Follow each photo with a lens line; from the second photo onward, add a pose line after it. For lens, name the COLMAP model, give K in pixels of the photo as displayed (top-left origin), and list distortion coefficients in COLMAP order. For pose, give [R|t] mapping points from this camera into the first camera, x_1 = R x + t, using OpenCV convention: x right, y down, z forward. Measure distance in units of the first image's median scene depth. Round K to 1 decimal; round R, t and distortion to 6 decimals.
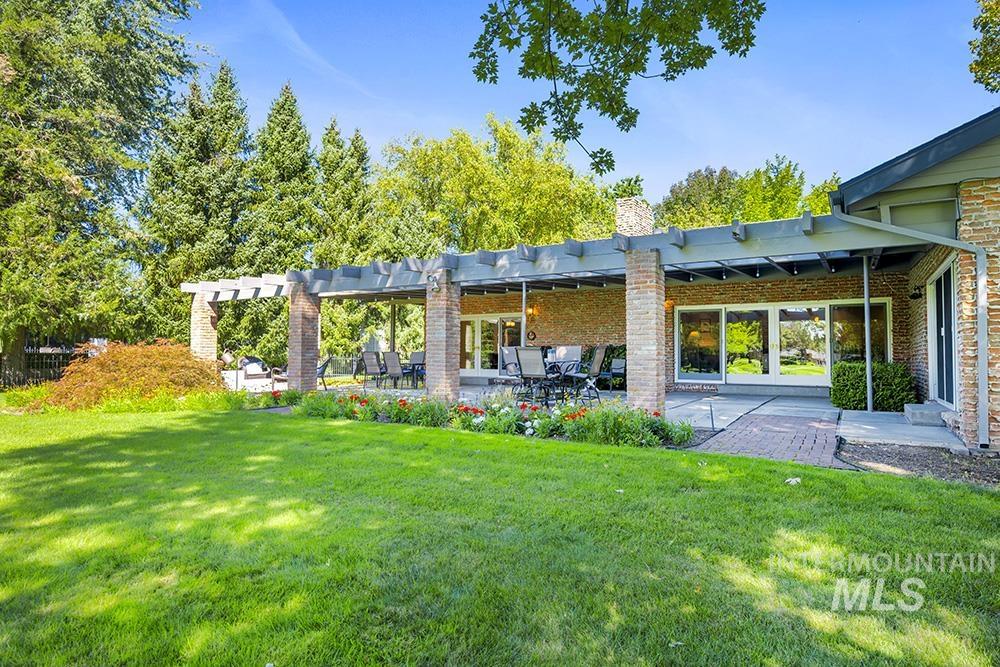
lens RADIAL K [[576.5, 0, 499.8], [0, 576.5, 331.9], [0, 0, 1]] dist [-0.001885, -0.000083]
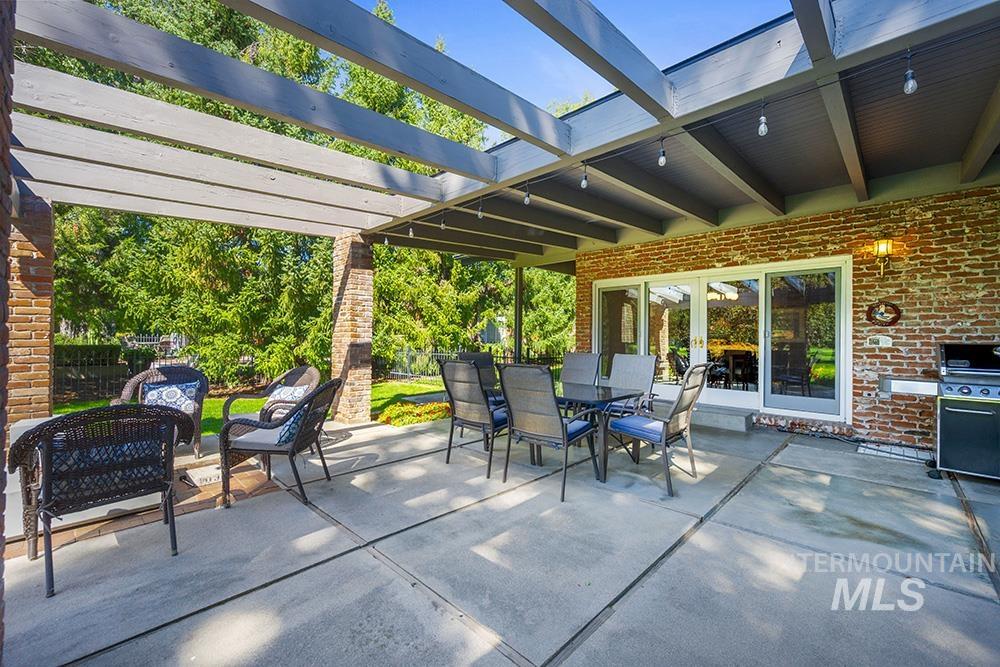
lens RADIAL K [[425.6, 0, 500.1], [0, 425.6, 332.1], [0, 0, 1]] dist [0.000926, 0.000045]
pose [[0.977113, 0.000175, -0.212723, -0.088471], [0.005410, 0.999656, 0.025675, 0.006860], [0.212654, -0.026239, 0.976775, 0.455688]]
